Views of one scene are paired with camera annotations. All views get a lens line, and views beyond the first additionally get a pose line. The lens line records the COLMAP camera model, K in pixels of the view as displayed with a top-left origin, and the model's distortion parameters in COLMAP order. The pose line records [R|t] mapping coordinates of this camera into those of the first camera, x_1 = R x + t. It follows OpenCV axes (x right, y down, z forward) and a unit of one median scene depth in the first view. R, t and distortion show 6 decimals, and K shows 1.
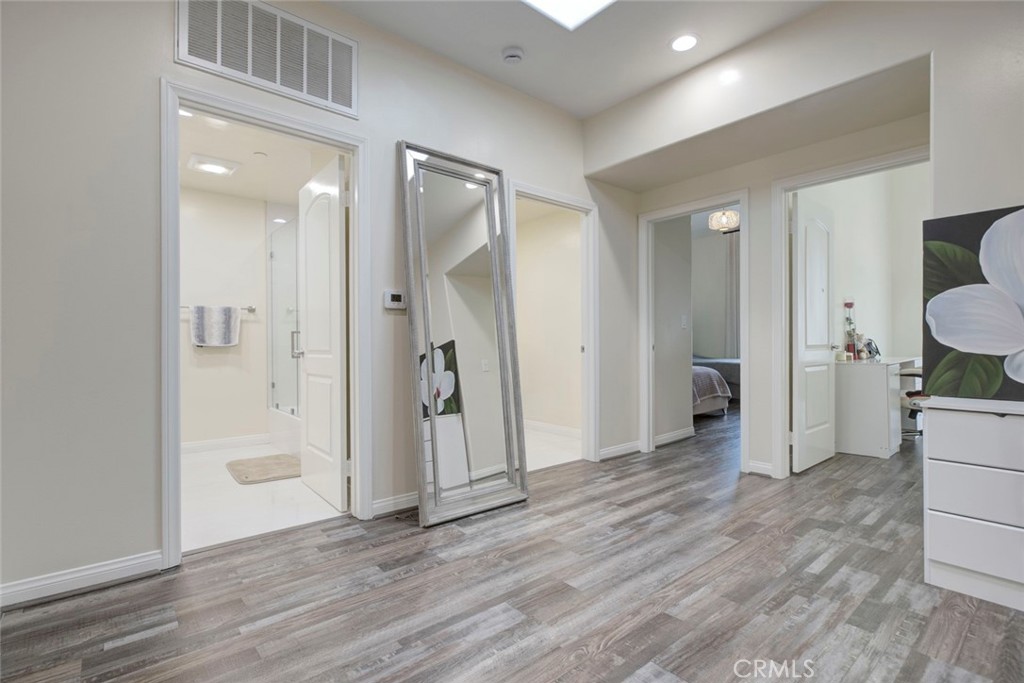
lens RADIAL K [[474.1, 0, 508.1], [0, 474.1, 343.5], [0, 0, 1]] dist [-0.000072, -0.001651]
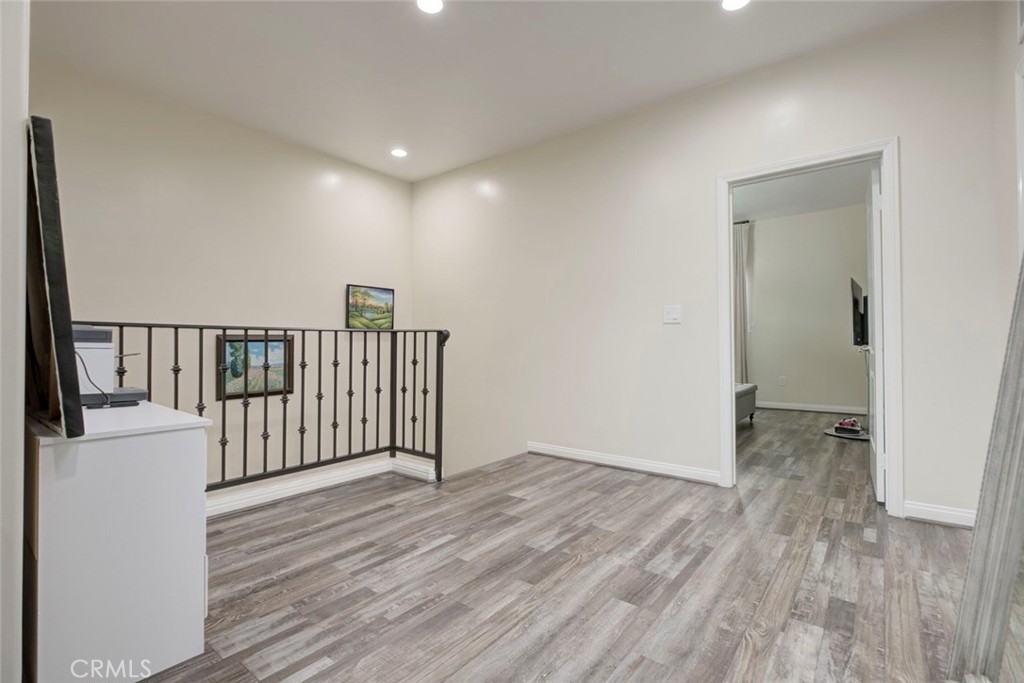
lens RADIAL K [[474.1, 0, 510.4], [0, 474.1, 340.5], [0, 0, 1]] dist [-0.000072, -0.001651]
pose [[-0.979202, 0.003236, -0.202863, 0.577125], [0.004872, 0.999959, -0.007568, 0.001580], [0.202830, -0.008399, -0.979178, 1.985383]]
